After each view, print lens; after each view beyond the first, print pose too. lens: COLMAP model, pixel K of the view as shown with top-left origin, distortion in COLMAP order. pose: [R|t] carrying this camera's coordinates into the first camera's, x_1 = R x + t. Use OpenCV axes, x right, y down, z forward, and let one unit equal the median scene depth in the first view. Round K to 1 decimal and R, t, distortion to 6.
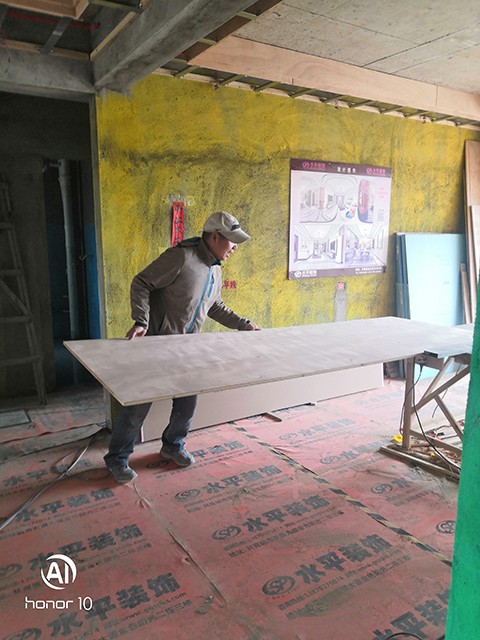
lens RADIAL K [[492.4, 0, 240.0], [0, 492.4, 320.0], [0, 0, 1]] dist [-0.006886, -0.001810]
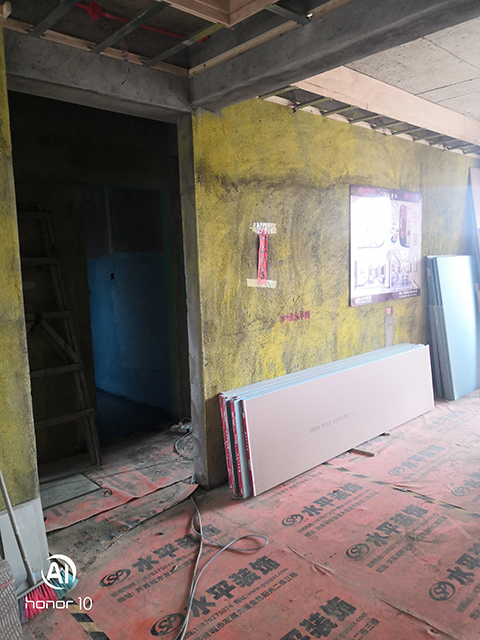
lens RADIAL K [[492.4, 0, 240.0], [0, 492.4, 320.0], [0, 0, 1]] dist [-0.006886, -0.001810]
pose [[0.981064, -0.055769, 0.185479, -0.328409], [0.066370, 0.996468, -0.051441, -0.022980], [-0.181955, 0.062778, 0.981301, 0.098296]]
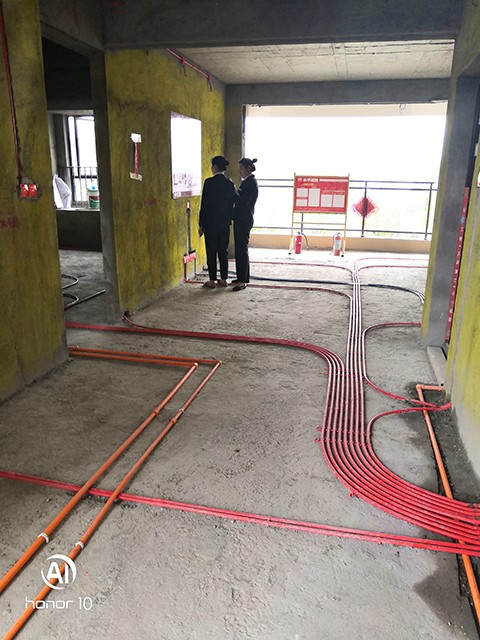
lens RADIAL K [[492.4, 0, 240.0], [0, 492.4, 320.0], [0, 0, 1]] dist [-0.006886, -0.001810]
pose [[0.701713, -0.194850, 0.685297, -0.897945], [0.117935, 0.980373, 0.157988, 0.067085], [-0.702630, -0.030041, 0.710921, -0.180130]]
